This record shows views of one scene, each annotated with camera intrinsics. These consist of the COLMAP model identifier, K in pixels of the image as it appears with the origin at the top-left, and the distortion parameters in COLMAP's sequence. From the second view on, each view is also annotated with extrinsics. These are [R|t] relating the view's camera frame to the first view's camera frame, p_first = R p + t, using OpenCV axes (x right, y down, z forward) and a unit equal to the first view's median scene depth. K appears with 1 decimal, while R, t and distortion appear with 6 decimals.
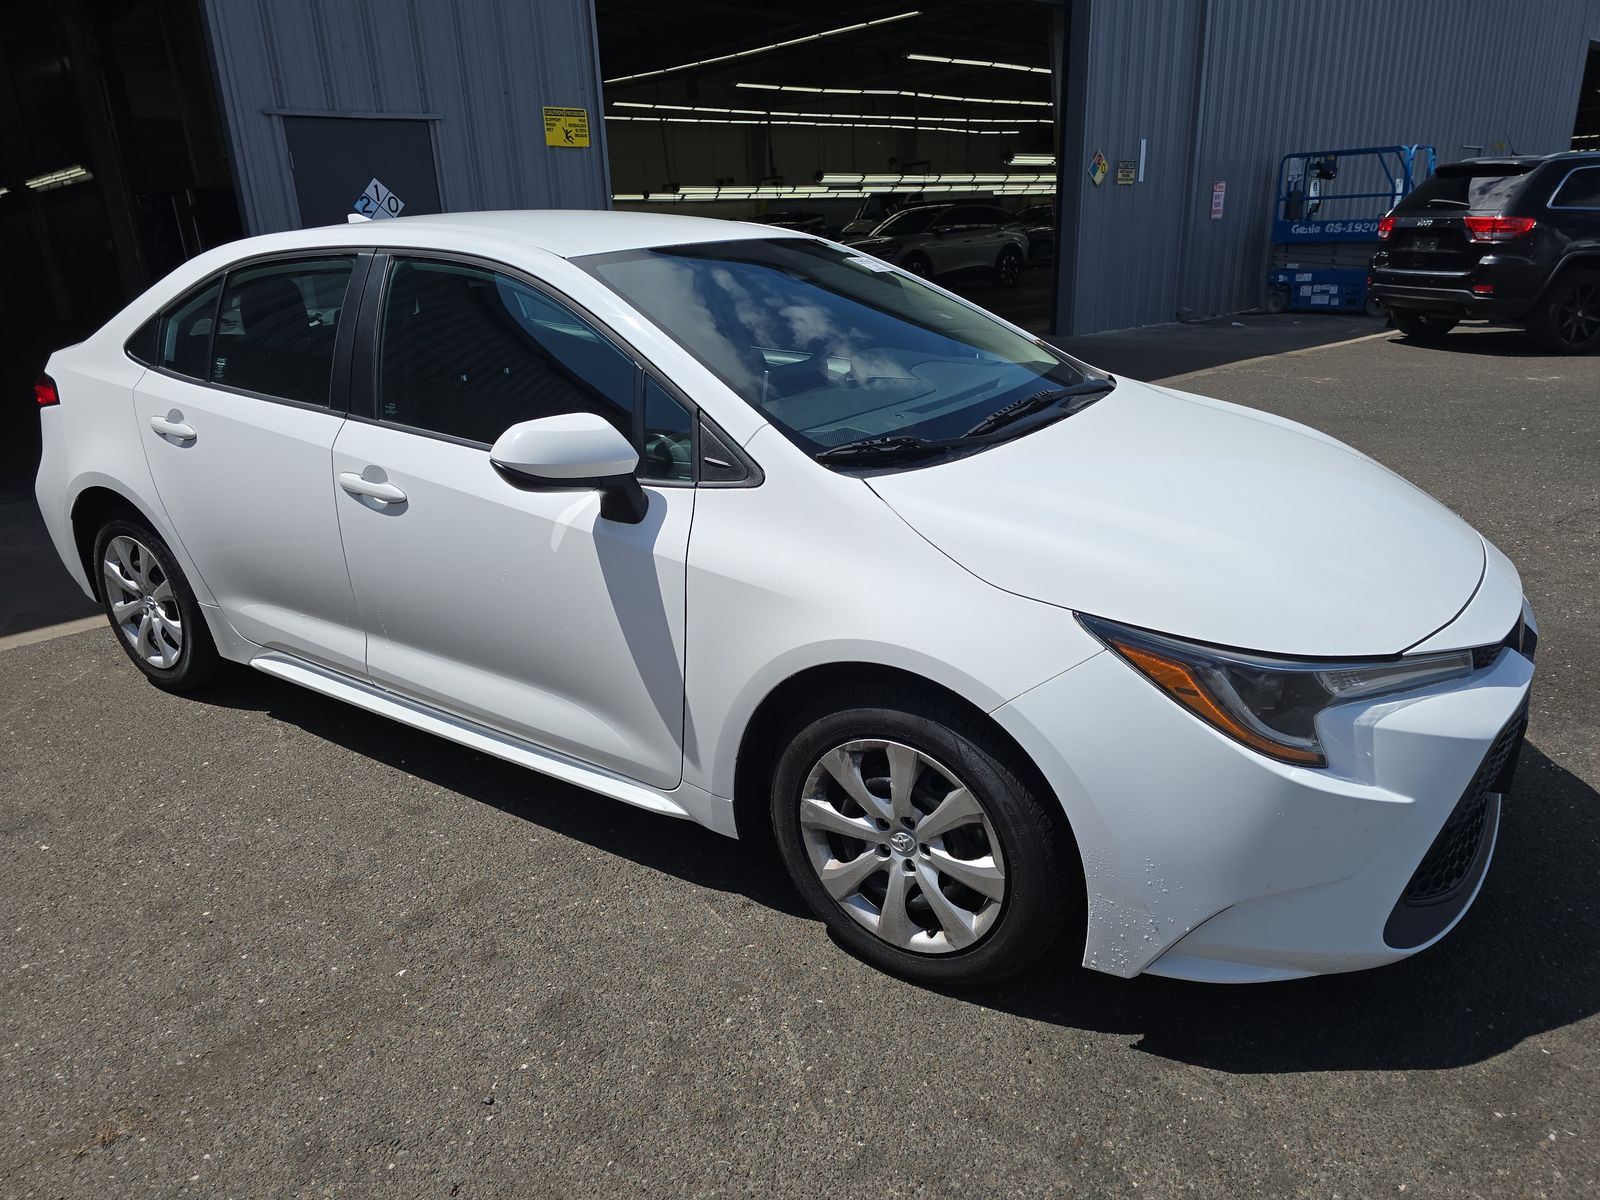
lens RADIAL K [[1076.4, 0, 800.0], [0, 1076.4, 600.0], [0, 0, 1]] dist [0.019788, -0.032022]
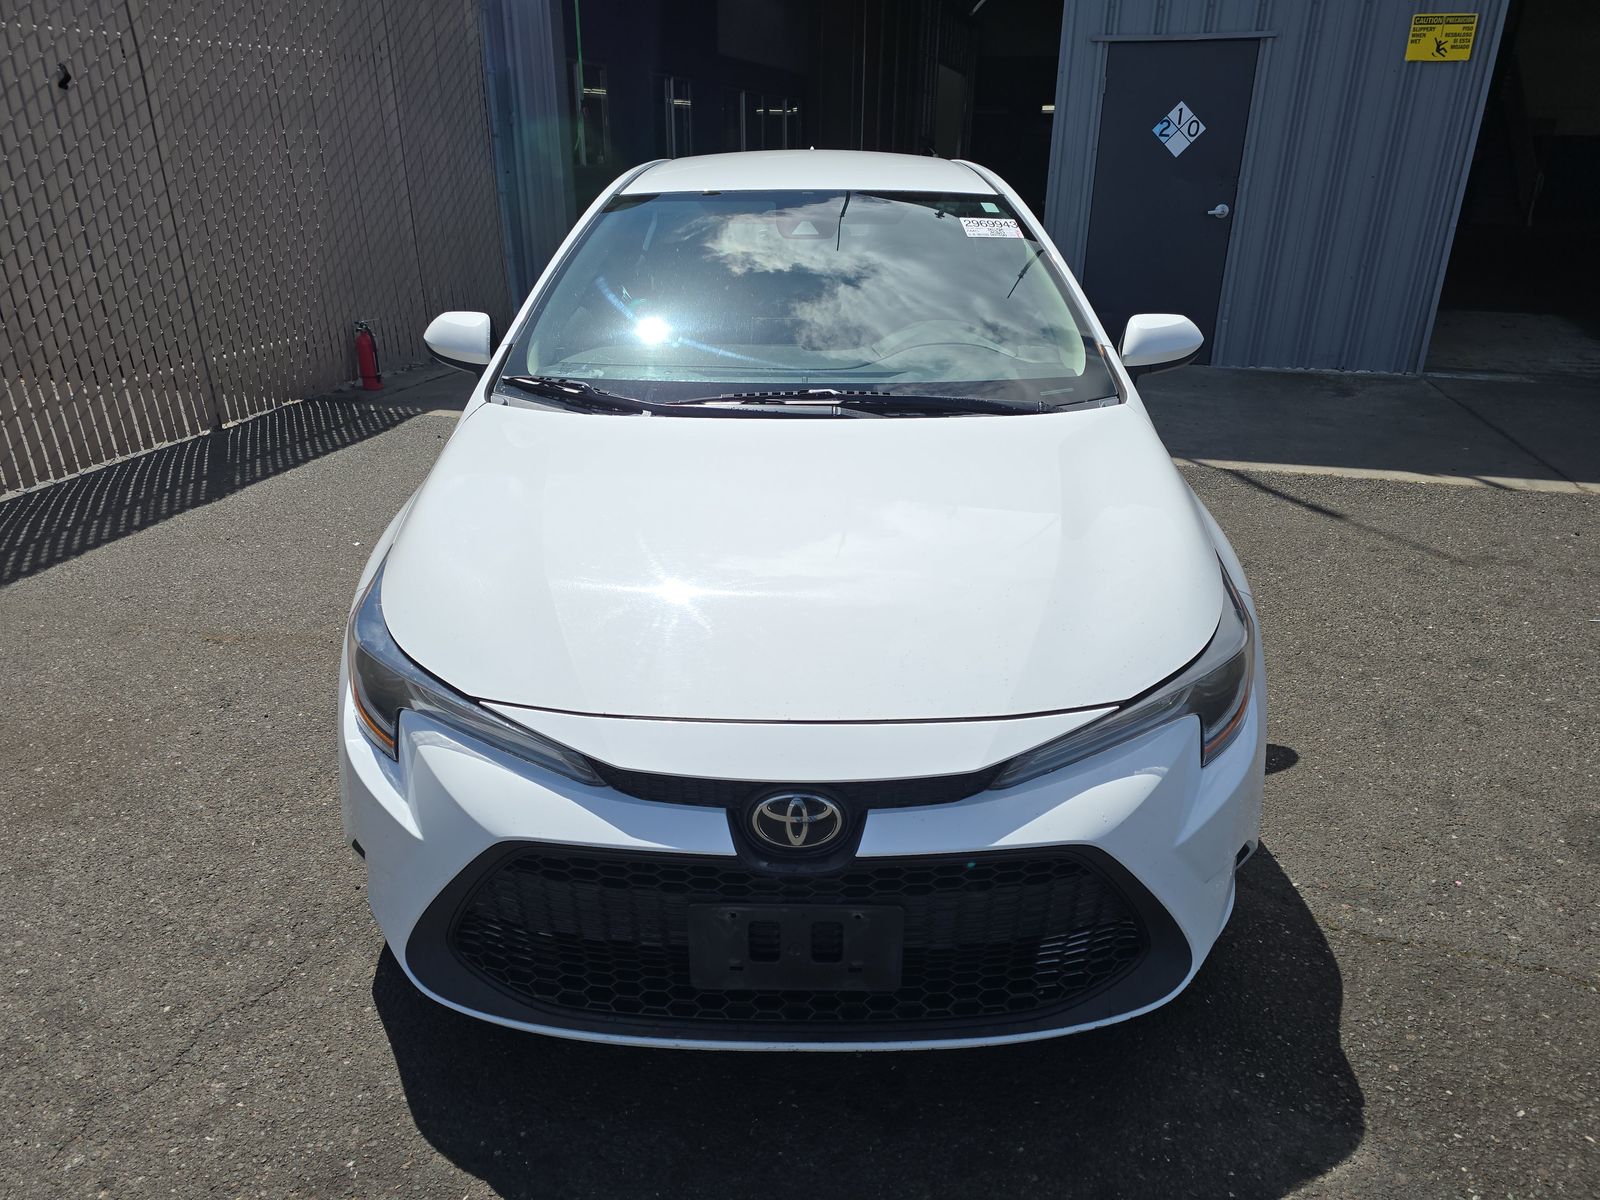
lens RADIAL K [[1076.4, 0, 800.0], [0, 1076.4, 600.0], [0, 0, 1]] dist [0.019788, -0.032022]
pose [[0.534656, 0.352990, -0.767816, 0.341919], [-0.294397, 0.929467, 0.222308, -0.077399], [0.792132, 0.107184, 0.600865, 0.163482]]
